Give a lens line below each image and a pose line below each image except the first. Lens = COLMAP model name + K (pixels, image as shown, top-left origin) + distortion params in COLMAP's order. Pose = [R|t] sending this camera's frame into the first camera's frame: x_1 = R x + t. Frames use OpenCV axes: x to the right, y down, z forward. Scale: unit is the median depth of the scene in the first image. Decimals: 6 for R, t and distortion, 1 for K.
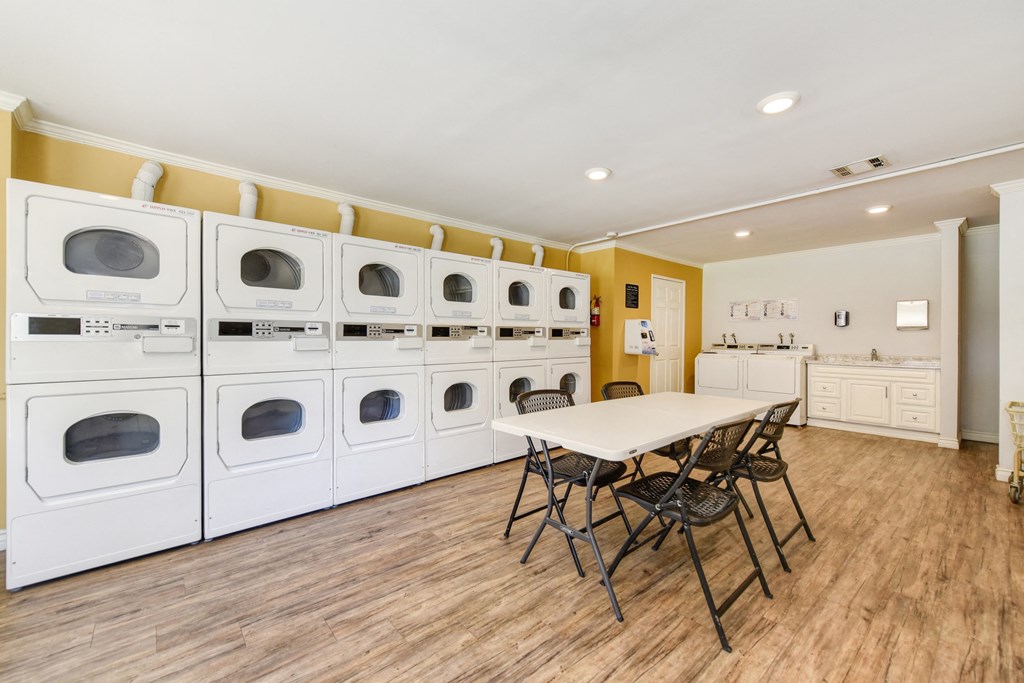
lens RADIAL K [[412.4, 0, 515.7], [0, 412.4, 339.2], [0, 0, 1]] dist [0.009206, 0.000098]
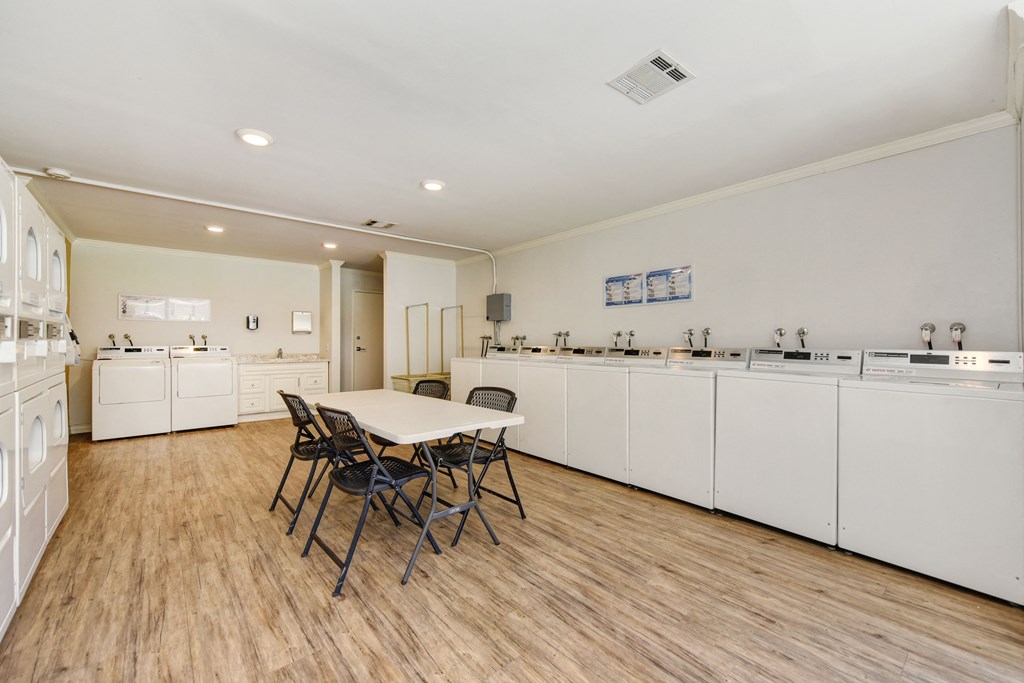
lens RADIAL K [[412.4, 0, 515.7], [0, 412.4, 339.2], [0, 0, 1]] dist [0.009206, 0.000098]
pose [[0.012440, -0.000997, 0.999922, -0.905628], [0.001545, 0.999998, 0.000977, -0.012536], [-0.999921, 0.001533, 0.012441, 0.728588]]
